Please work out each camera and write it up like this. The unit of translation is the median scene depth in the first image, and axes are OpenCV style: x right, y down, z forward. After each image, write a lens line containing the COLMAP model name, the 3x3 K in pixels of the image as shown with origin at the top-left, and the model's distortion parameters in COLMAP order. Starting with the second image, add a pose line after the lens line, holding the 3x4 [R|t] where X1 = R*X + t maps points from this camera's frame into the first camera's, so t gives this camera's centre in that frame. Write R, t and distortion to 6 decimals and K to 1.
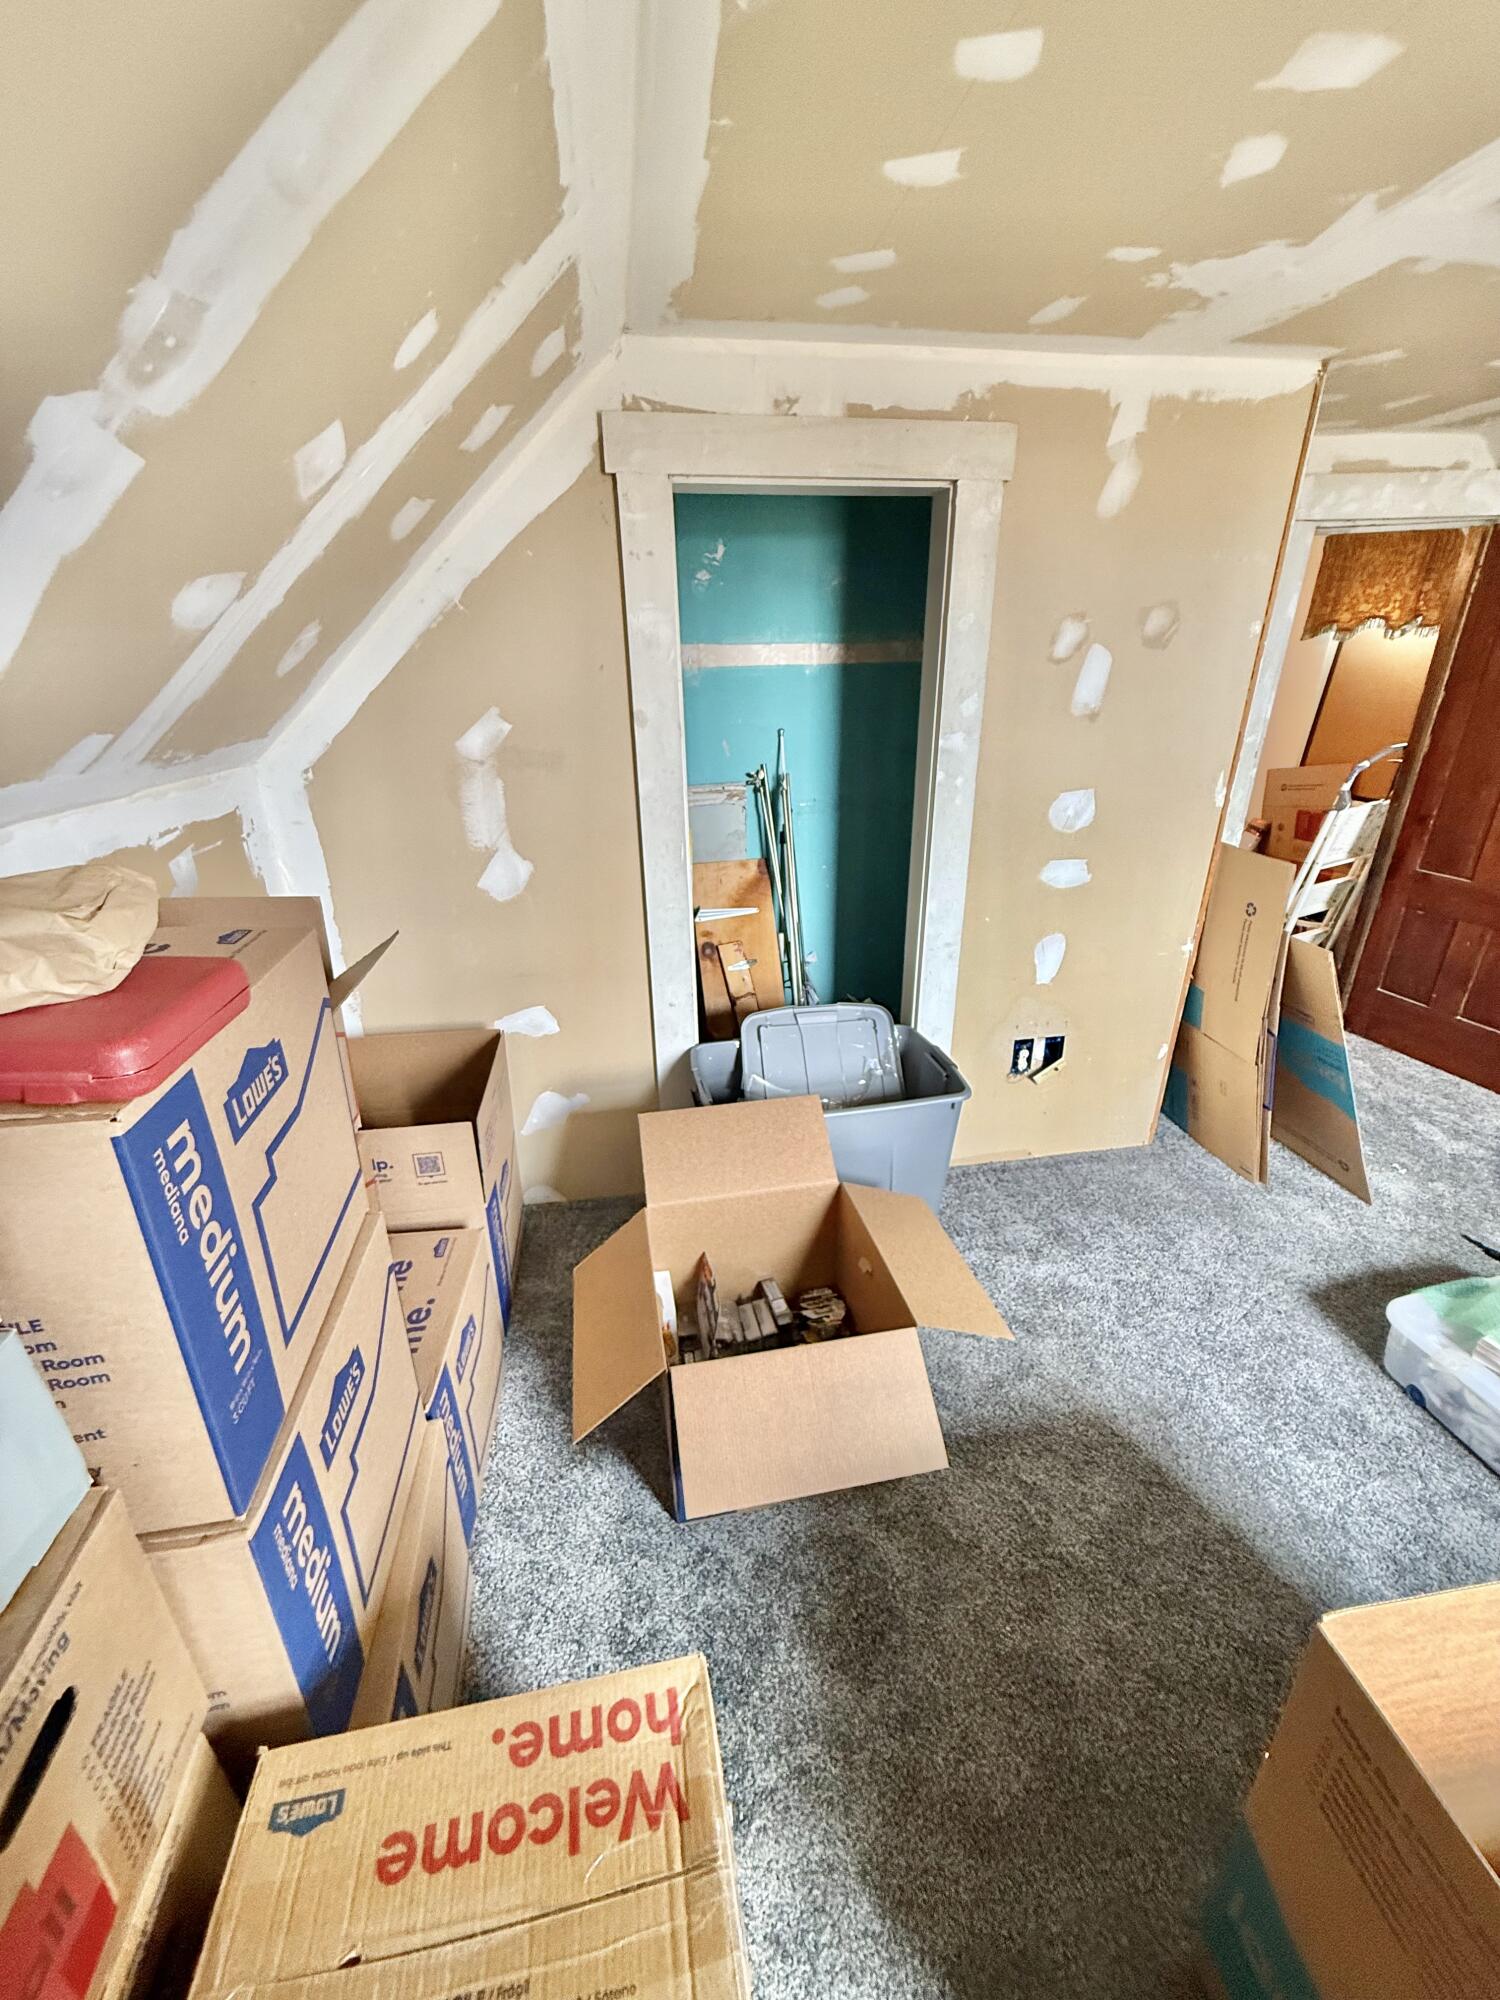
lens RADIAL K [[798.9, 0, 745.7], [0, 798.9, 998.6], [0, 0, 1]] dist [-0.000211, -0.000119]
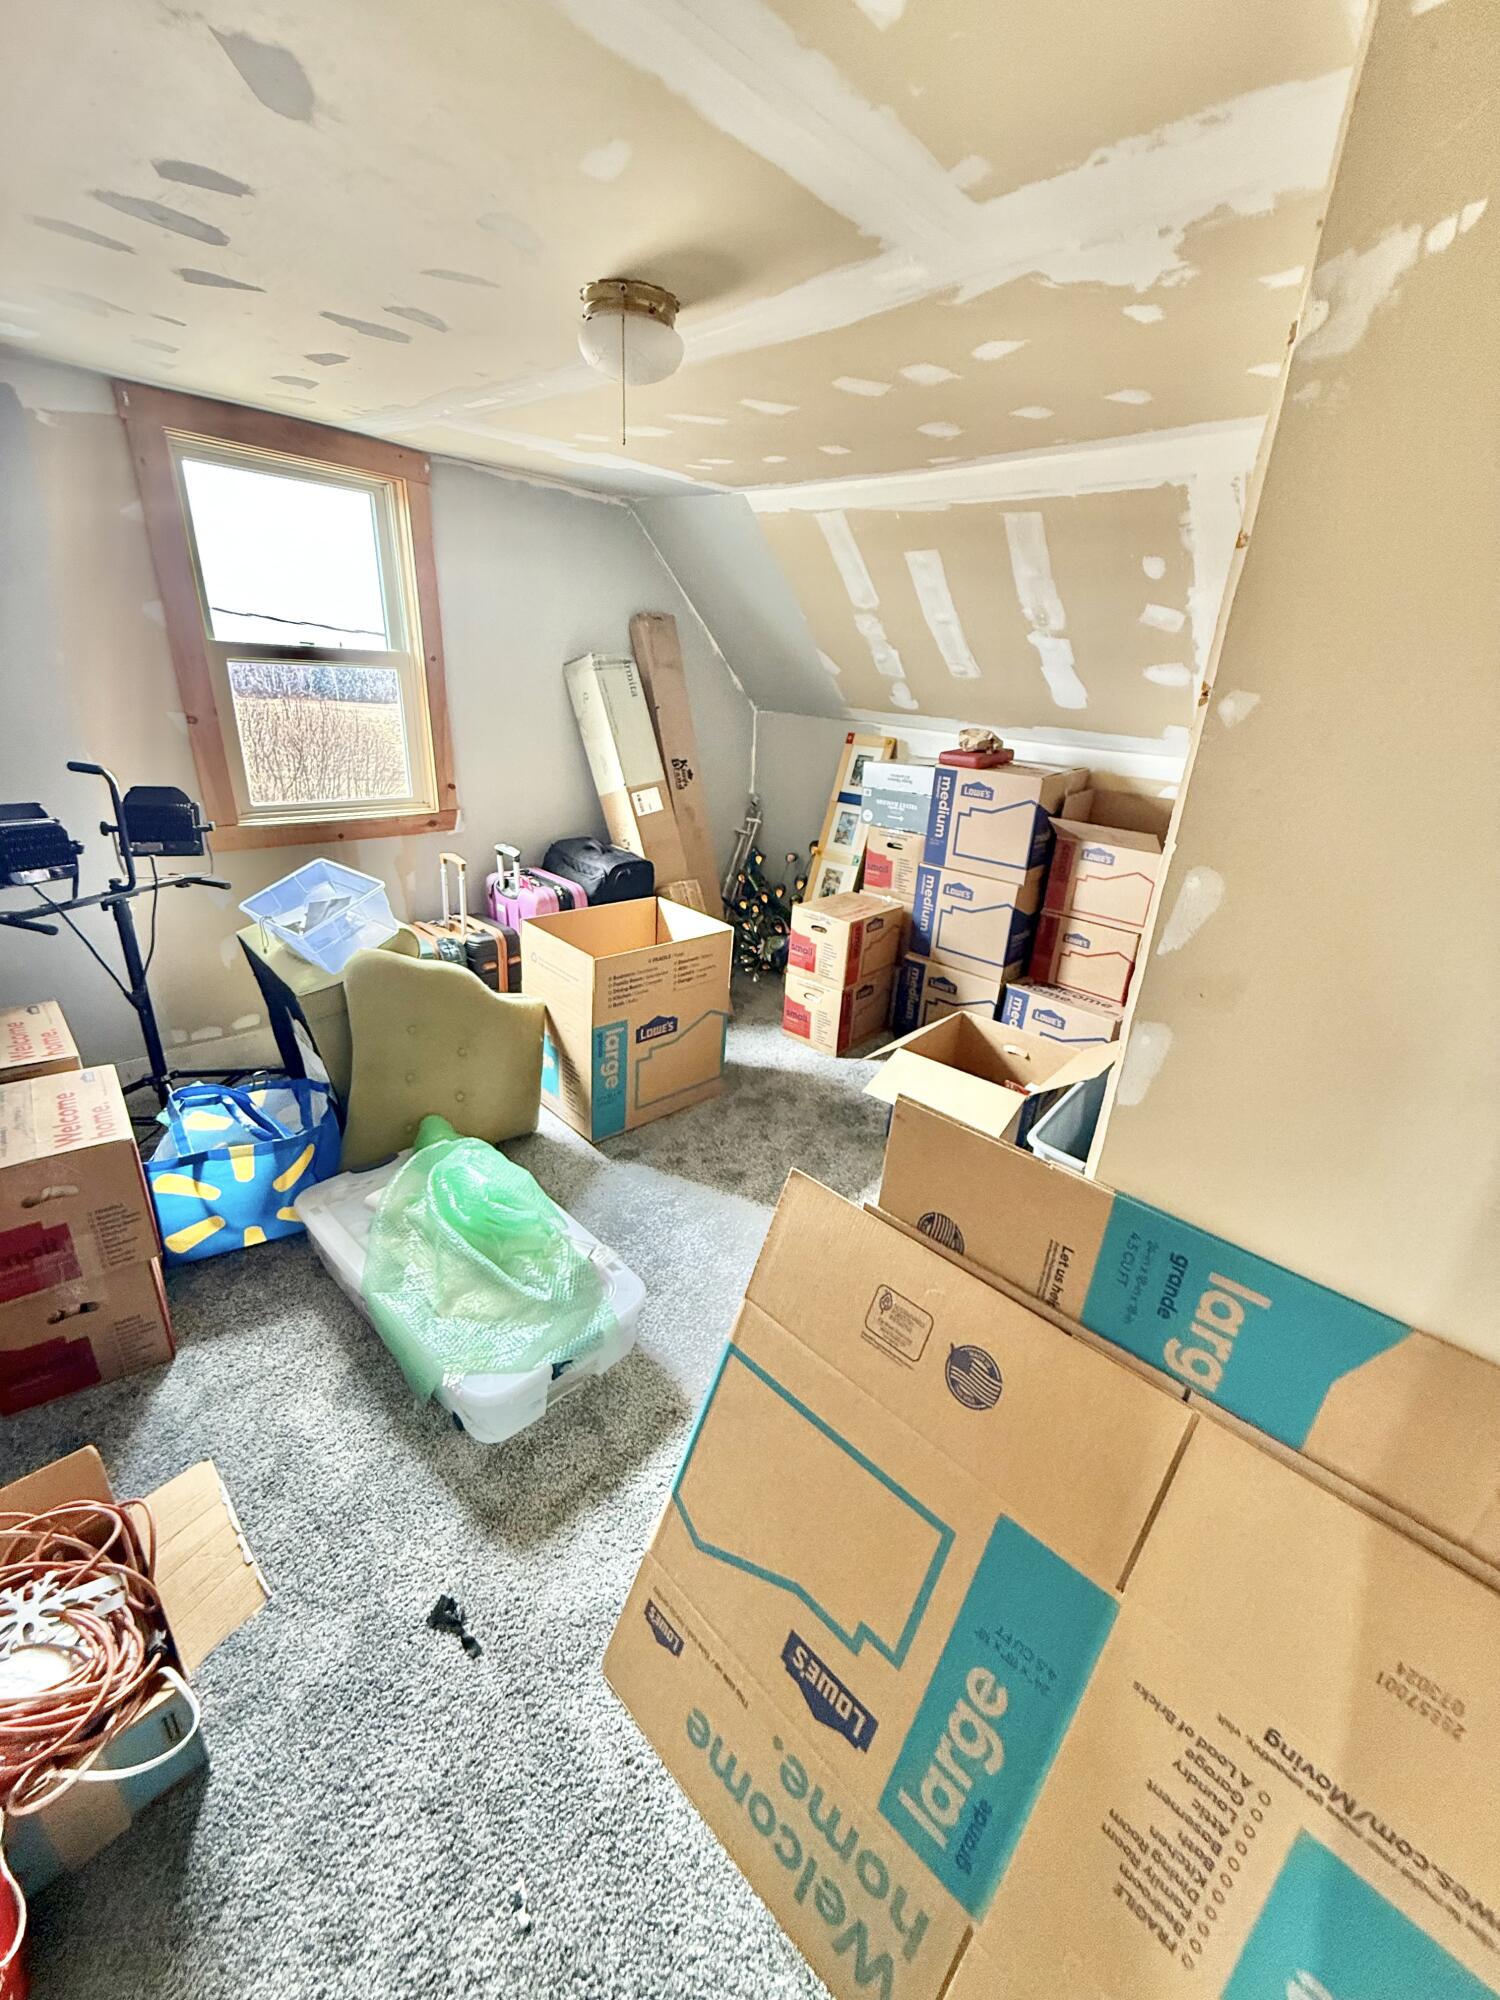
lens RADIAL K [[798.9, 0, 748.0], [0, 798.9, 992.4], [0, 0, 1]] dist [-0.000211, -0.000119]
pose [[-0.798145, 0.195002, -0.570034, 1.829055], [-0.274803, 0.724172, 0.632502, -0.907341], [0.536142, 0.661475, -0.524406, 2.049717]]
